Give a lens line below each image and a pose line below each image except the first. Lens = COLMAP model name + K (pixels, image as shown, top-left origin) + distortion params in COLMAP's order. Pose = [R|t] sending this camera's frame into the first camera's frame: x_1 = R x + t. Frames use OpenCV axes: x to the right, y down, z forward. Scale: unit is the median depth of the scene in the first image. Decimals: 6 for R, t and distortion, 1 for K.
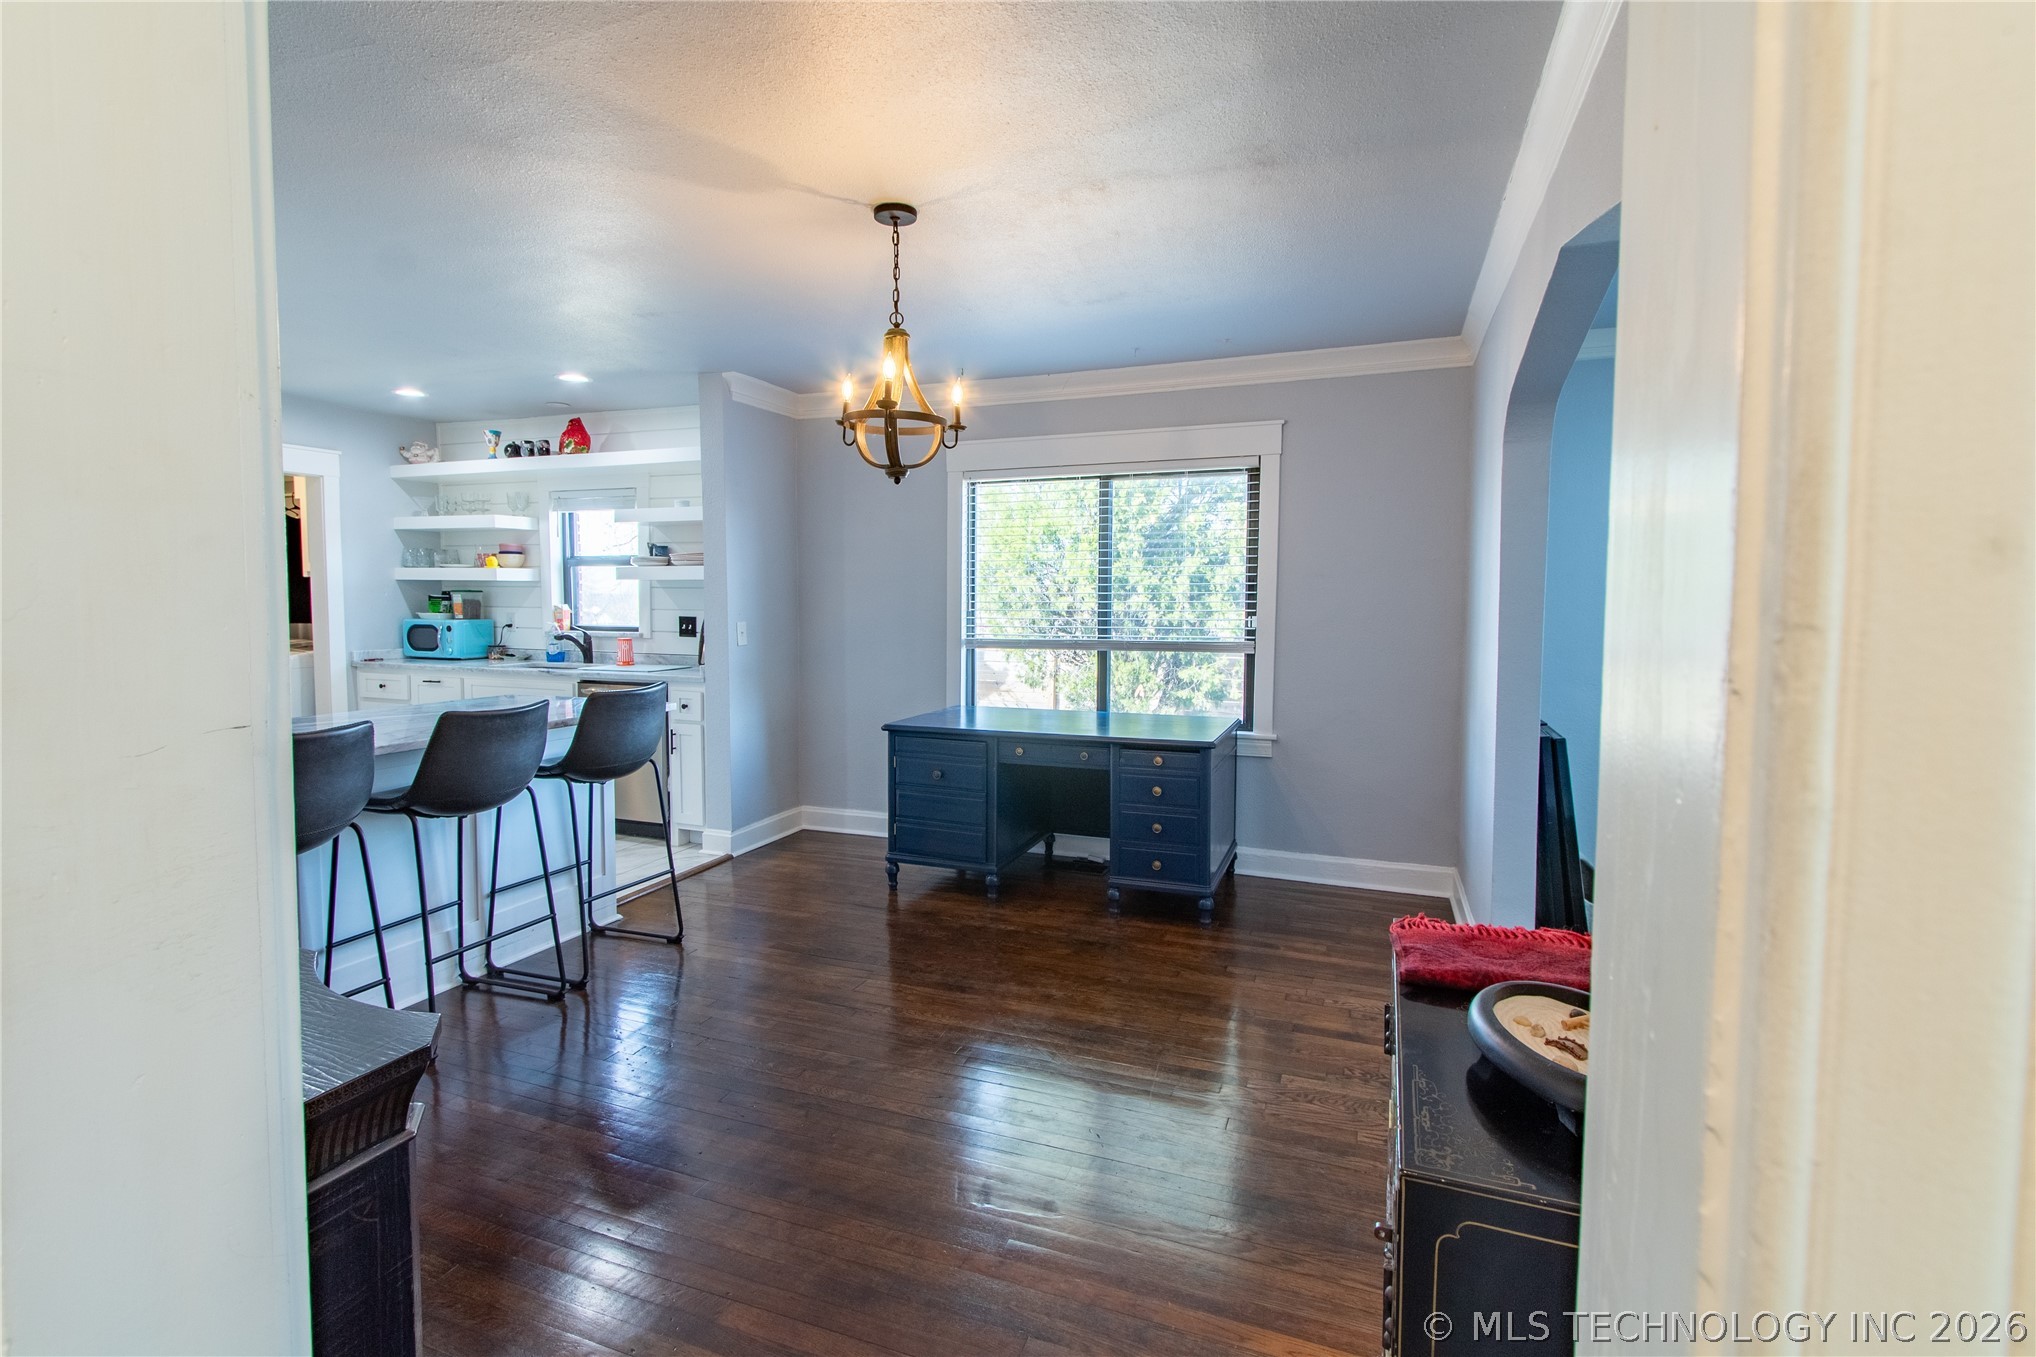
lens RADIAL K [[958.5, 0, 1017.9], [0, 958.5, 646.9], [0, 0, 1]] dist [0.001113, 0.001253]
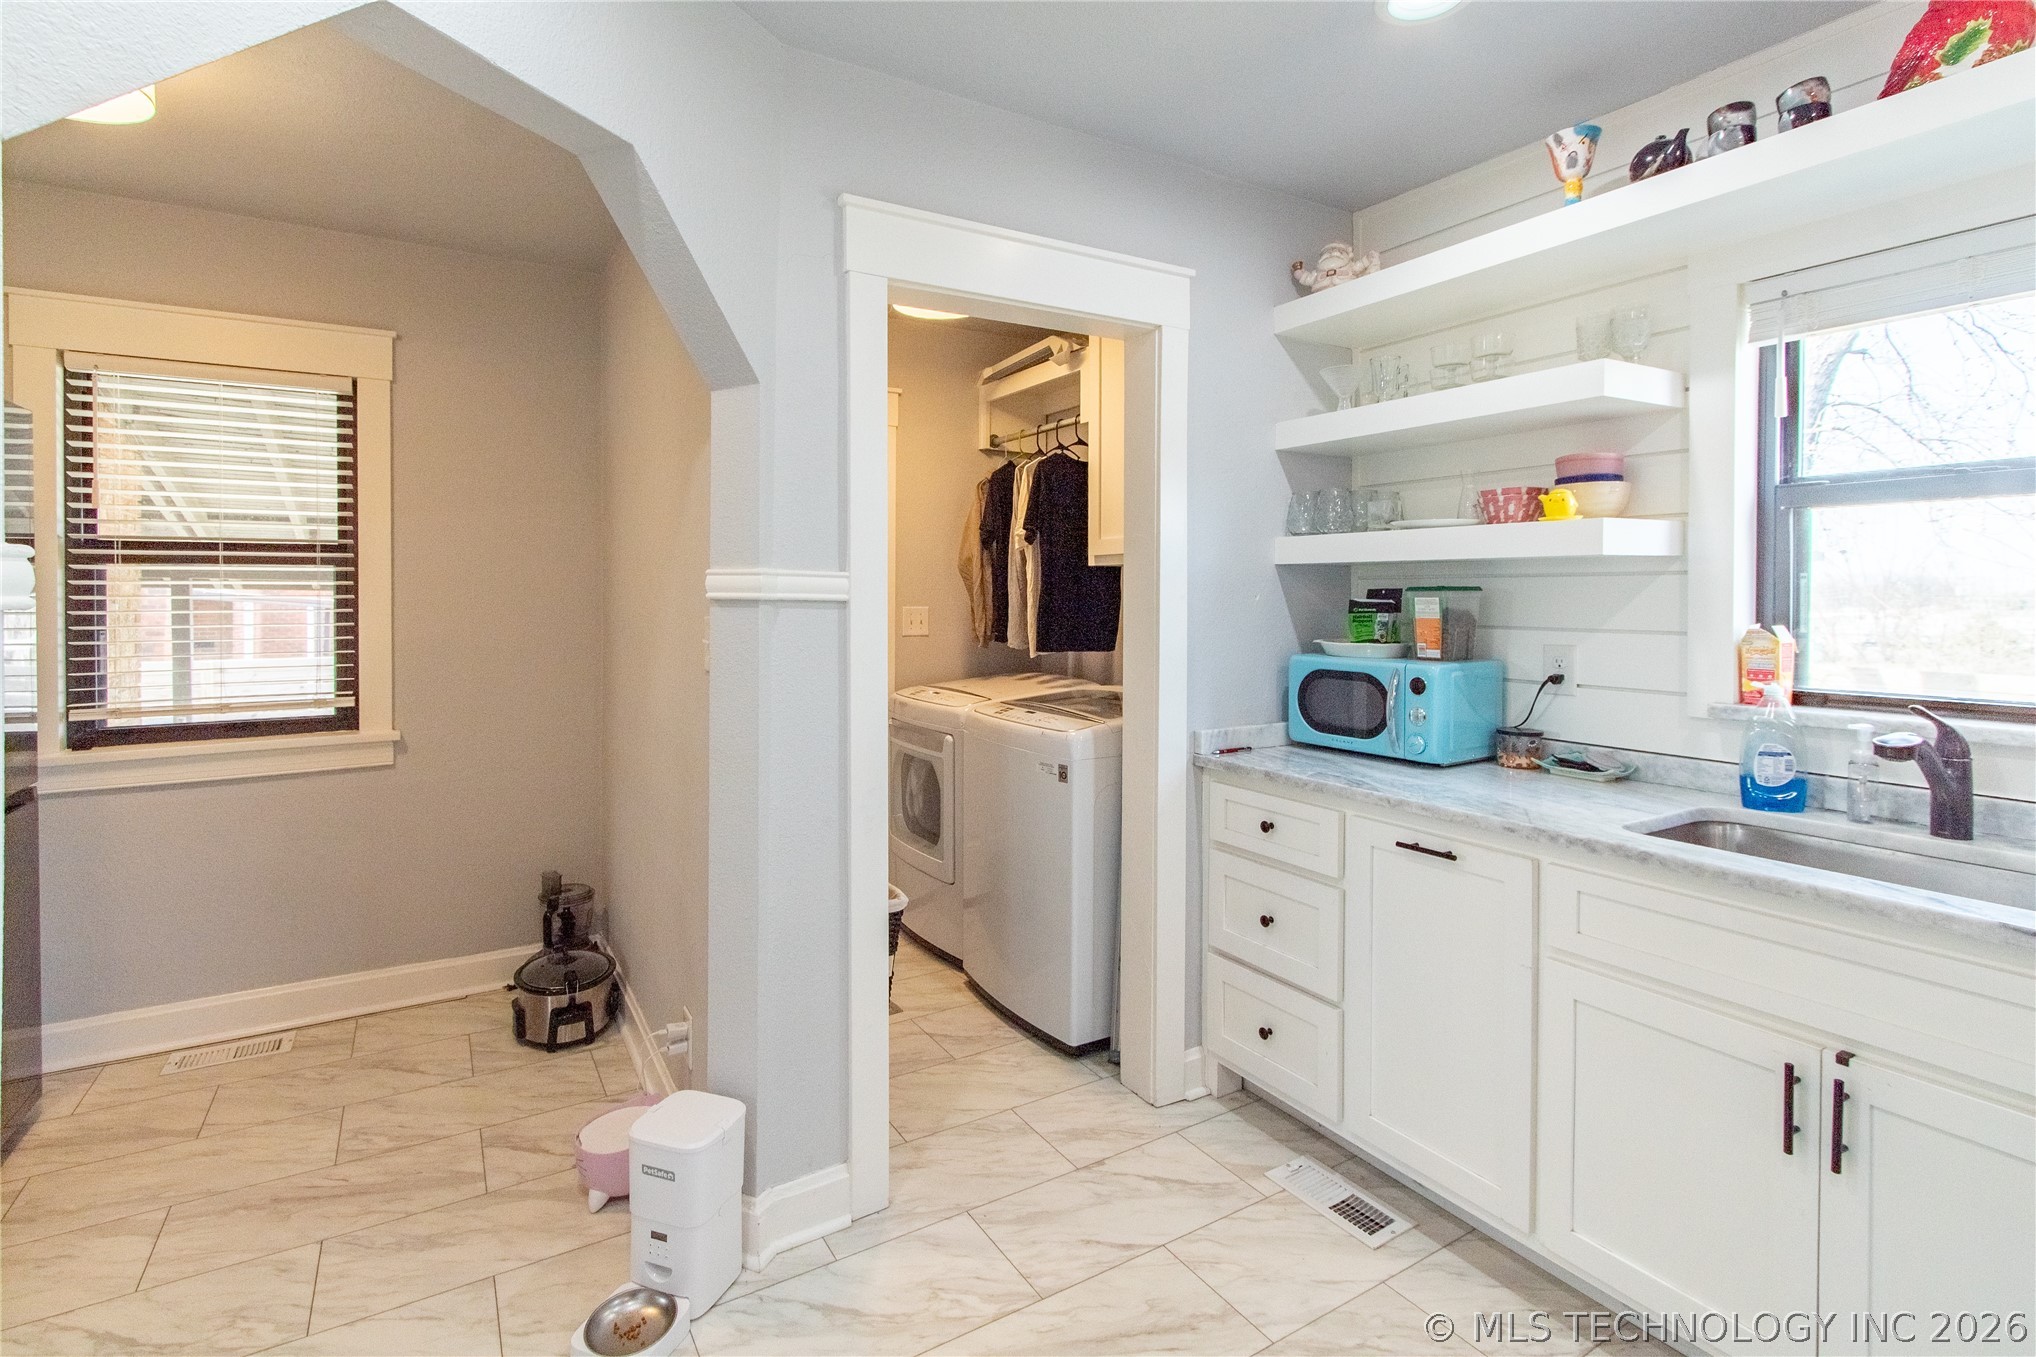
lens RADIAL K [[958.5, 0, 987.2], [0, 958.5, 608.5], [0, 0, 1]] dist [0.001113, 0.001253]
pose [[0.777580, 0.000386, -0.628783, -0.584224], [-0.024927, 0.999233, -0.030212, -0.041083], [0.628289, 0.039166, 0.776993, 0.712046]]
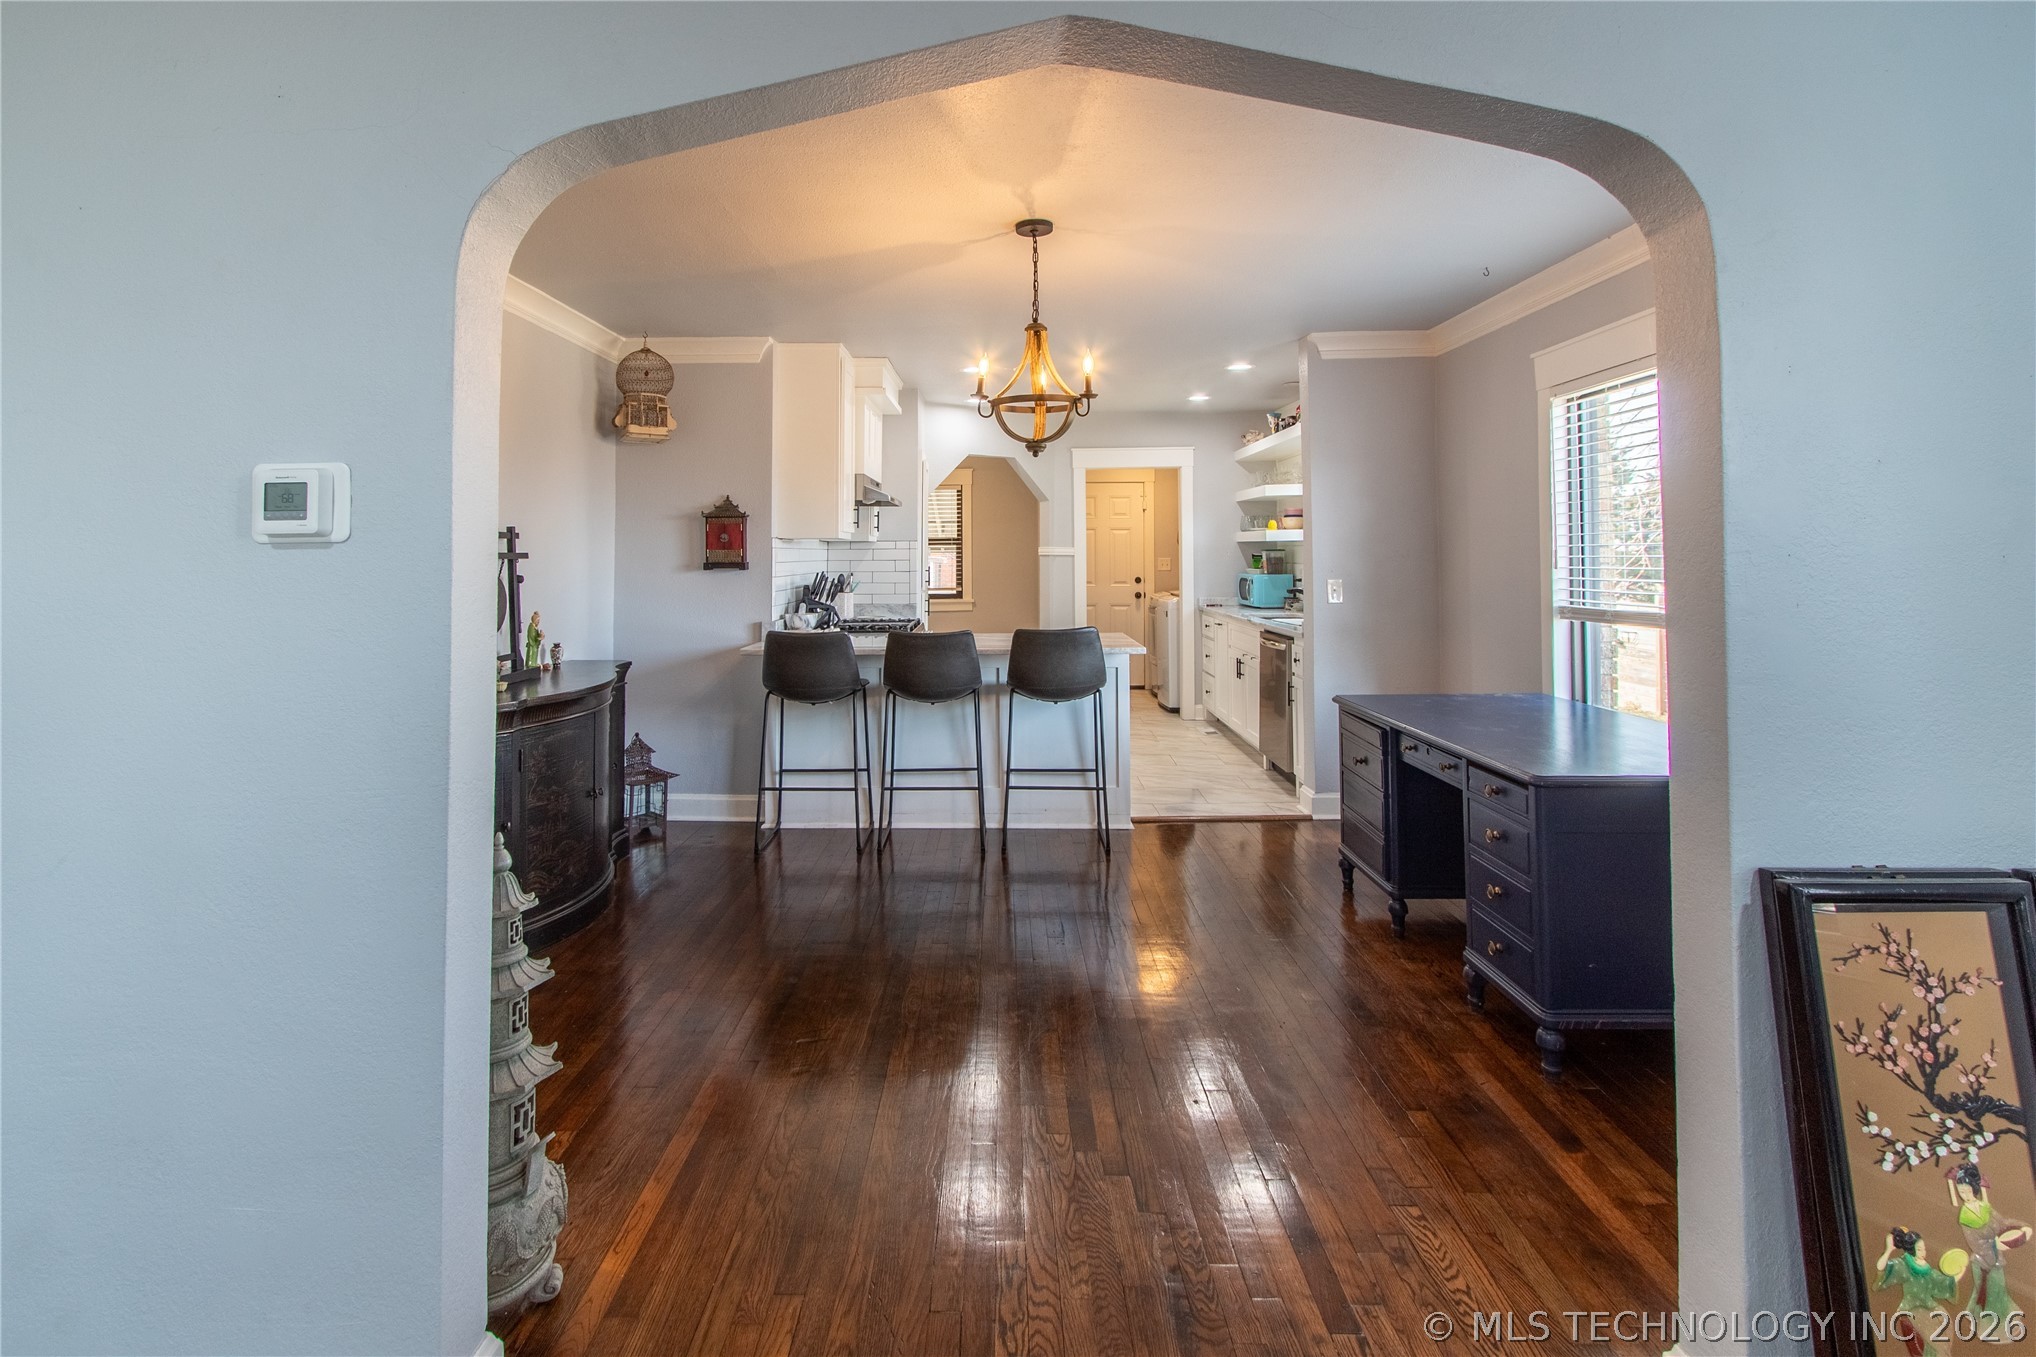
lens RADIAL K [[958.5, 0, 1008.9], [0, 958.5, 532.5], [0, 0, 1]] dist [0.001113, 0.001253]
pose [[0.362027, -0.030942, -0.931654, 0.516008], [-0.036374, 0.998219, -0.047287, -0.015317], [0.931458, 0.051007, 0.360257, 0.336433]]
